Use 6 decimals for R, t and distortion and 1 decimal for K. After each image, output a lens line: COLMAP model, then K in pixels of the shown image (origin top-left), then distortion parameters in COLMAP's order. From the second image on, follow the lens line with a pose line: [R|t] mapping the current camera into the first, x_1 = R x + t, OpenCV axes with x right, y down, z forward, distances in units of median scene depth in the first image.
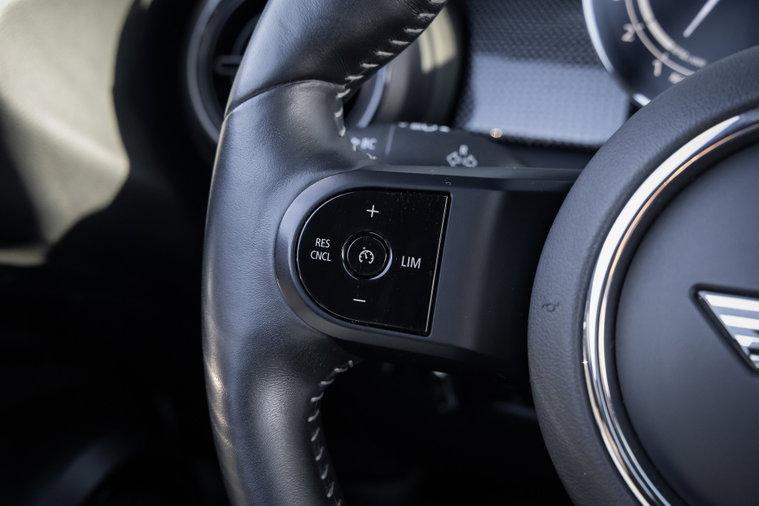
lens RADIAL K [[1338.7, 0, 379.2], [0, 1338.7, 250.4], [0, 0, 1]] dist [-0.050058, 0.000000]
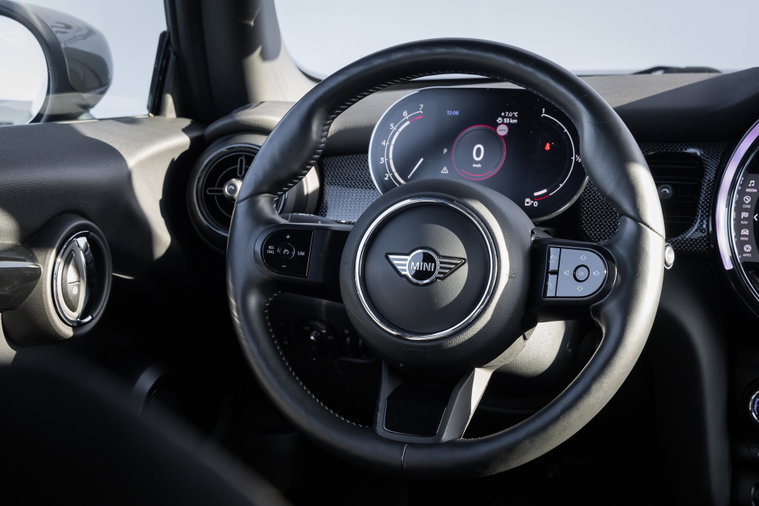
lens RADIAL K [[1323.3, 0, 381.8], [0, 1323.3, 251.4], [0, 0, 1]] dist [0.073143, 0.000000]
pose [[0.995768, -0.002743, 0.091860, -0.063293], [0.011822, 0.995073, -0.098437, 0.276641], [-0.091138, 0.099106, 0.990894, -1.816184]]
